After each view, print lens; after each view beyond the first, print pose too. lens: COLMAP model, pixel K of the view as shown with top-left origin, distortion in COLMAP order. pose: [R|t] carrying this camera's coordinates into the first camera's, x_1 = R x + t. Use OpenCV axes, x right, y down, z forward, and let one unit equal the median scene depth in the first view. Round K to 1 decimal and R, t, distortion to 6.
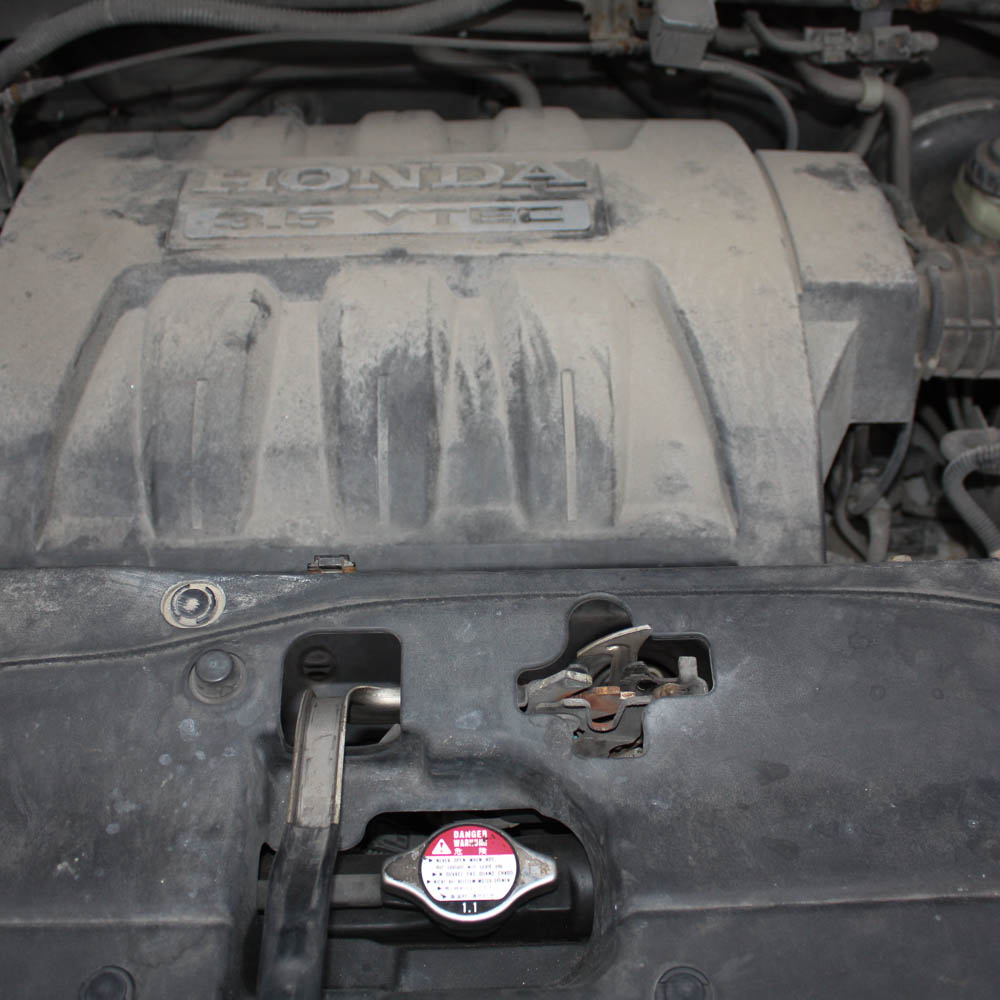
lens RADIAL K [[1288.8, 0, 500.0], [0, 1288.8, 500.0], [0, 0, 1]] dist [-0.163210, 0.125359]
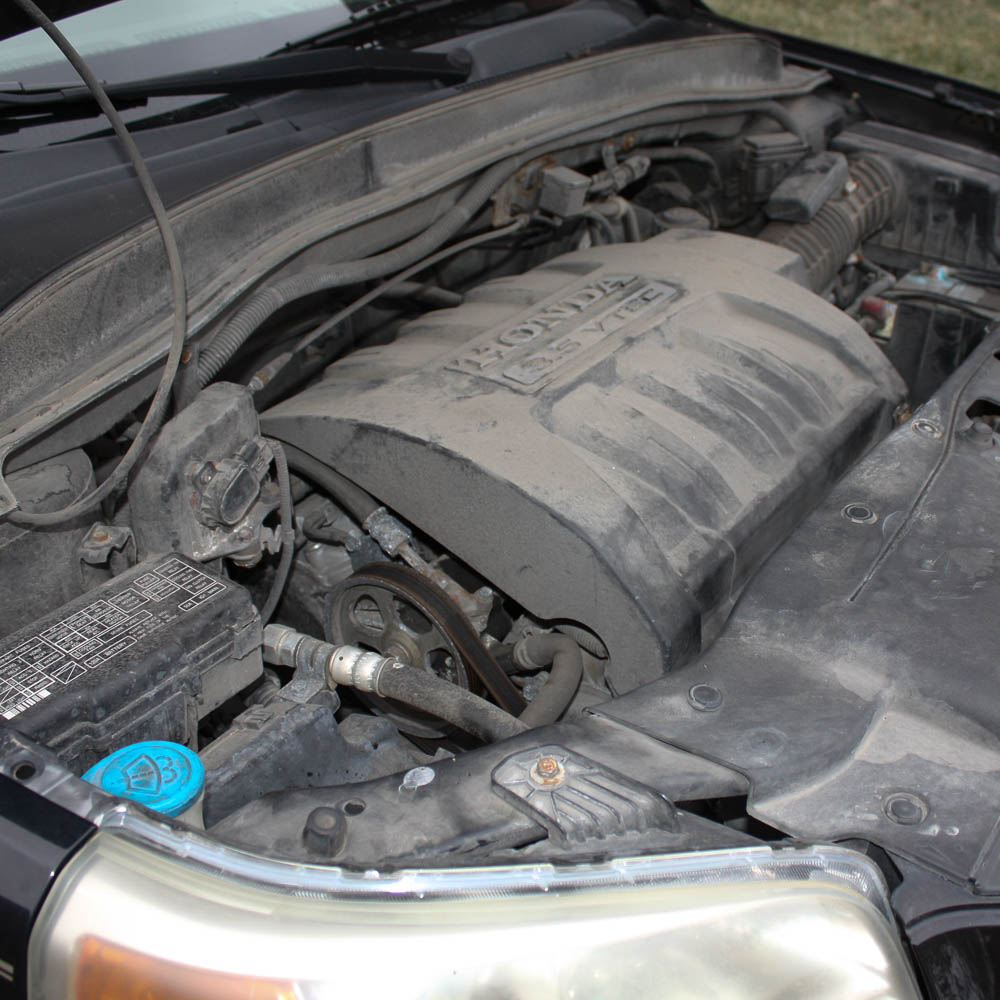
lens RADIAL K [[1368.2, 0, 537.3], [0, 1368.2, 500.1], [0, 0, 1]] dist [-0.150606, 0.128411]
pose [[0.562865, -0.402680, 0.721825, -1.352077], [0.583737, 0.811940, -0.002236, -0.102702], [-0.585178, 0.422615, 0.692072, 0.059166]]
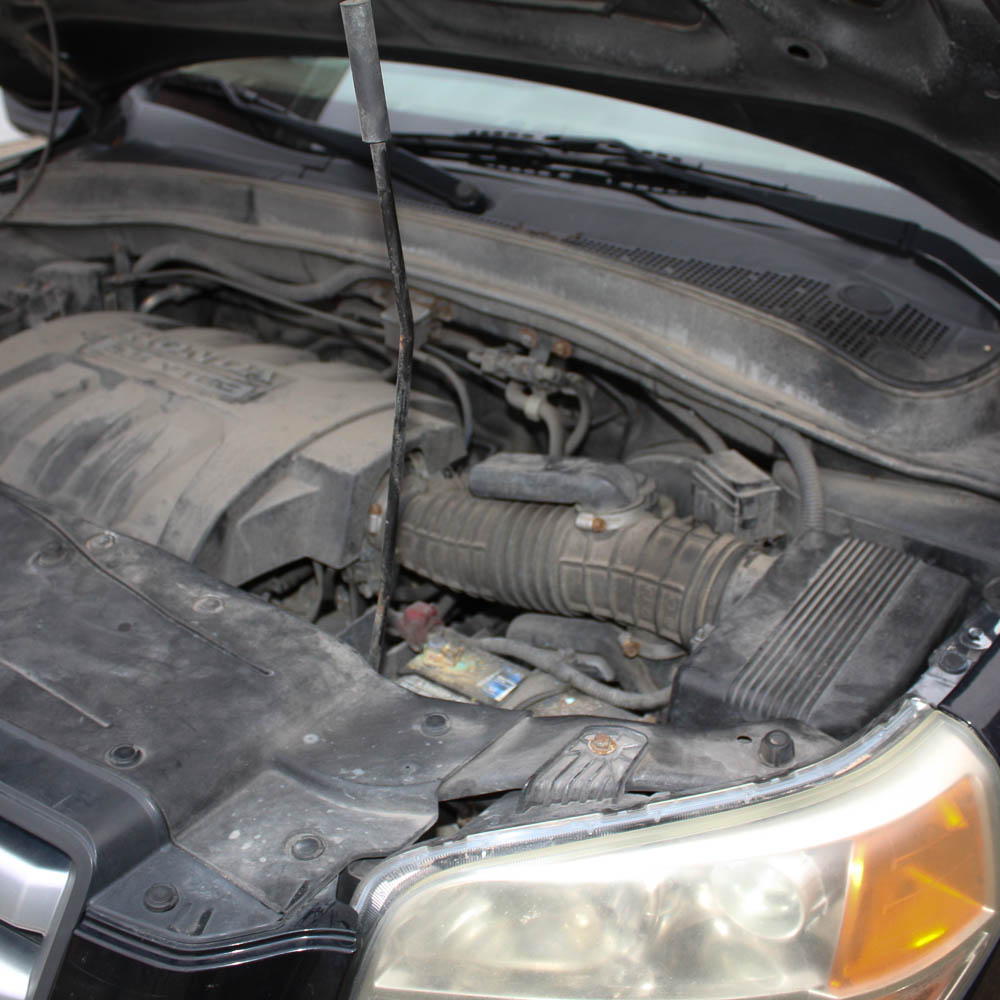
lens RADIAL K [[1288.8, 0, 500.0], [0, 1288.8, 500.0], [0, 0, 1]] dist [-0.163210, 0.125359]
pose [[0.792368, 0.287221, -0.538198, 1.318784], [-0.450726, 0.870150, -0.199212, 0.085765], [0.411094, 0.400429, 0.818937, -0.189748]]
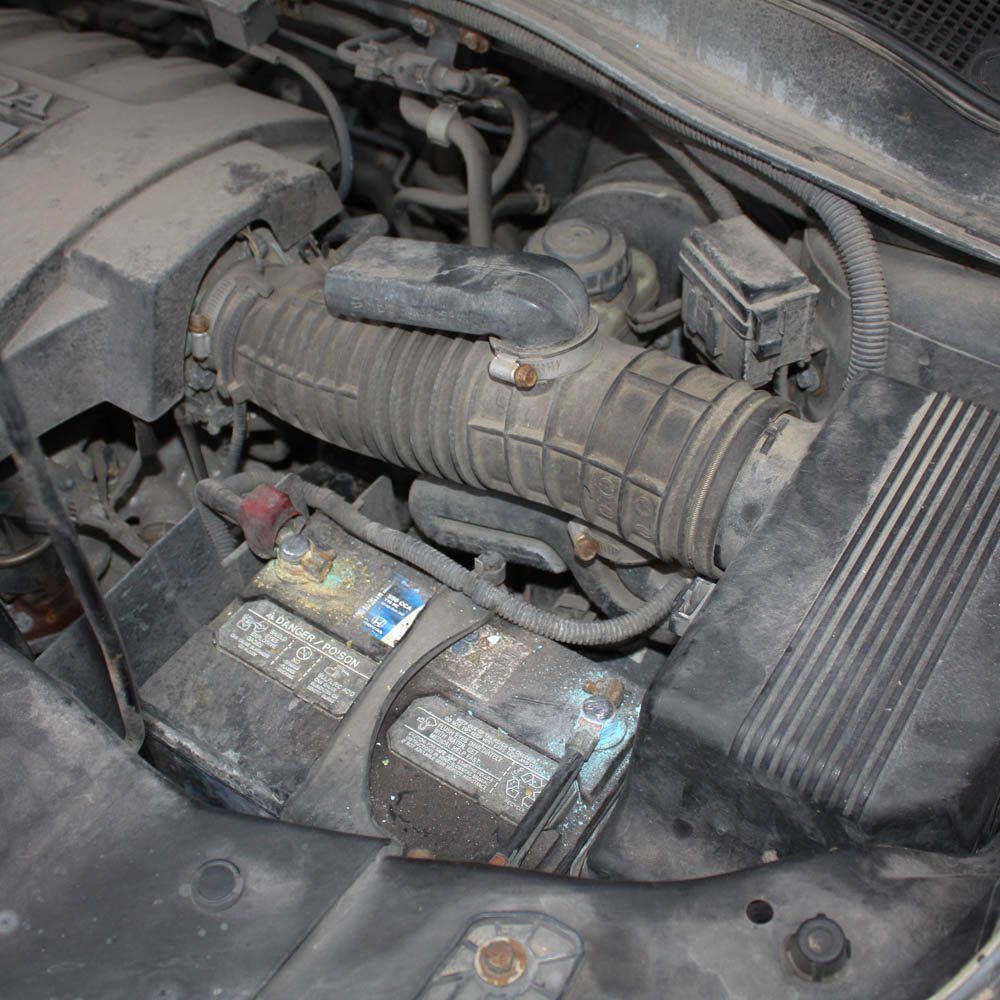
lens RADIAL K [[1288.8, 0, 500.0], [0, 1288.8, 500.0], [0, 0, 1]] dist [-0.163210, 0.125359]
pose [[0.807877, 0.404490, -0.428630, 1.043653], [-0.404039, 0.909601, 0.096846, -0.224416], [0.429055, 0.094943, 0.898275, 0.243757]]
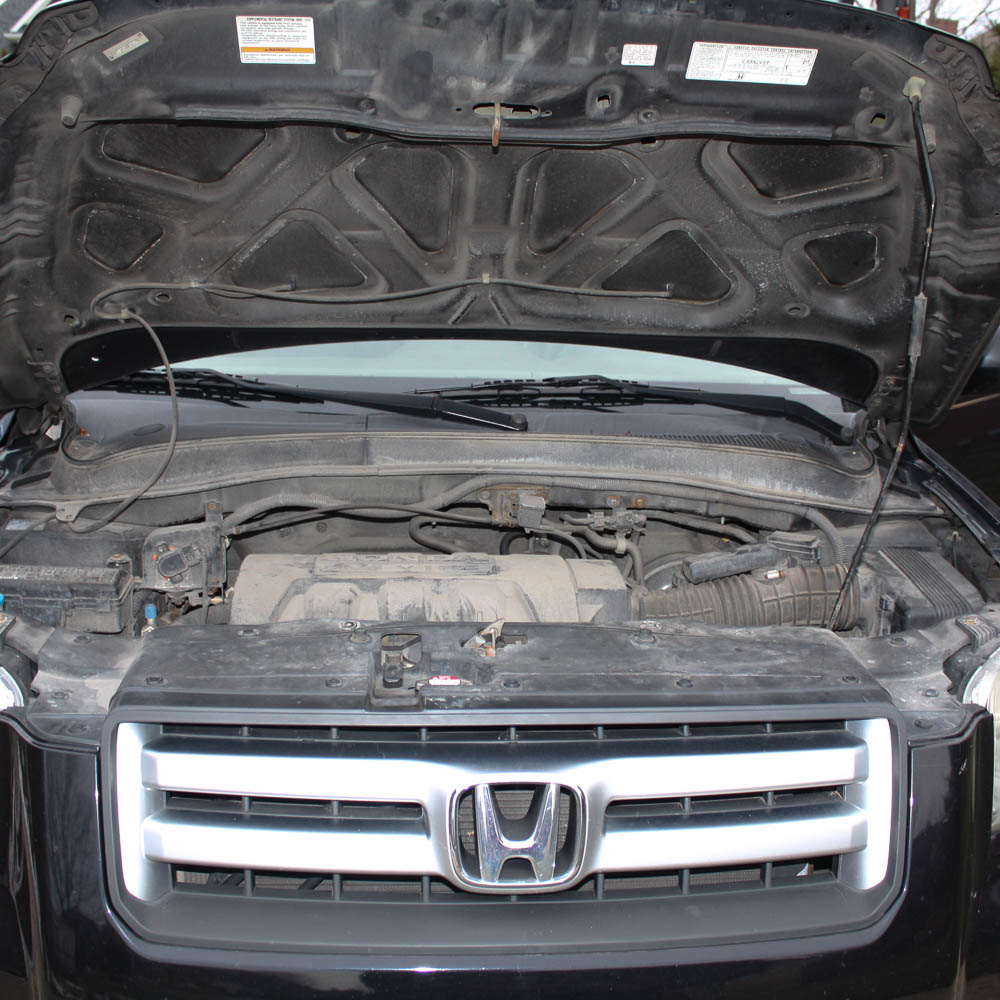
lens RADIAL K [[1288.8, 0, 500.0], [0, 1288.8, 500.0], [0, 0, 1]] dist [-0.163210, 0.125359]
pose [[0.998832, 0.013198, 0.046478, -0.025234], [0.013096, 0.852004, -0.523372, 0.961914], [-0.046507, 0.523369, 0.850836, -1.158474]]
